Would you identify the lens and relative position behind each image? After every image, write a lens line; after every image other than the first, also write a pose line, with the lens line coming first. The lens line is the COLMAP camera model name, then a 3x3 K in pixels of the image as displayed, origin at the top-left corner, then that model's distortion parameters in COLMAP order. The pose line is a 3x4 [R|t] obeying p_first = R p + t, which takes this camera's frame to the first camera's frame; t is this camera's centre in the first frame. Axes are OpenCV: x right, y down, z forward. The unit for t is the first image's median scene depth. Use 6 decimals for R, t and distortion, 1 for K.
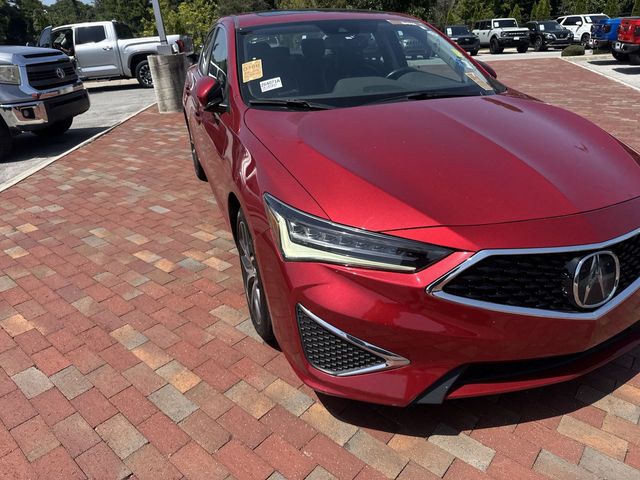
lens RADIAL K [[452.6, 0, 317.0], [0, 452.6, 244.7], [0, 0, 1]] dist [0.019133, -0.027460]
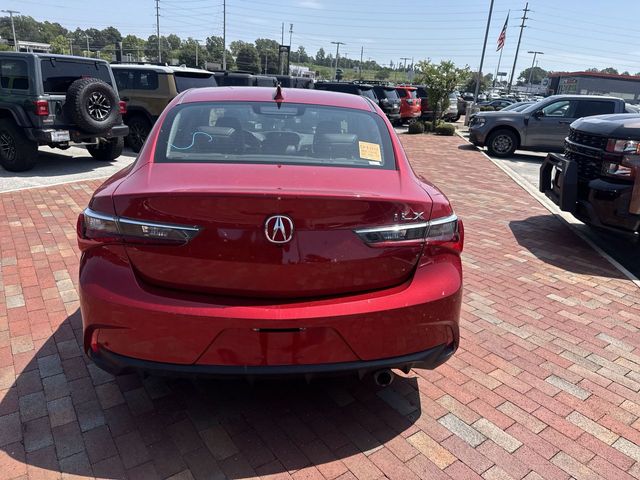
lens RADIAL K [[452.6, 0, 323.3], [0, 452.6, 250.2], [0, 0, 1]] dist [0.019133, -0.027460]
pose [[-0.970021, -0.088072, 0.226502, -0.441357], [0.095244, 0.719688, 0.687734, -1.123178], [-0.223581, 0.688689, -0.689724, 2.287341]]
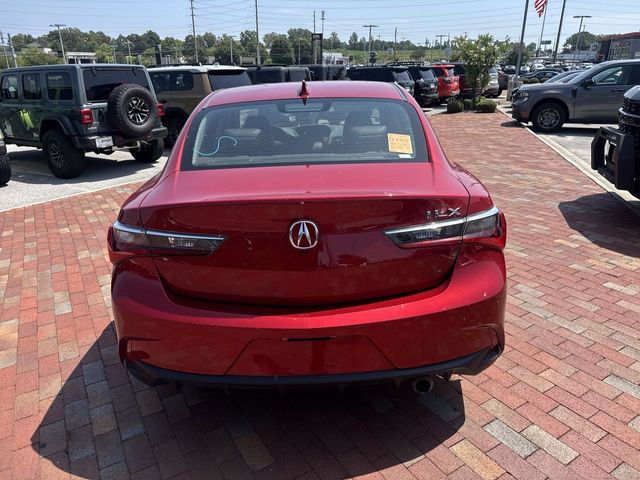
lens RADIAL K [[452.6, 0, 315.6], [0, 452.6, 243.1], [0, 0, 1]] dist [0.019133, -0.027460]
pose [[-0.943024, -0.050250, 0.328910, -0.451700], [0.199898, 0.704675, 0.680789, -1.119525], [-0.265984, 0.707749, -0.654480, 2.248746]]
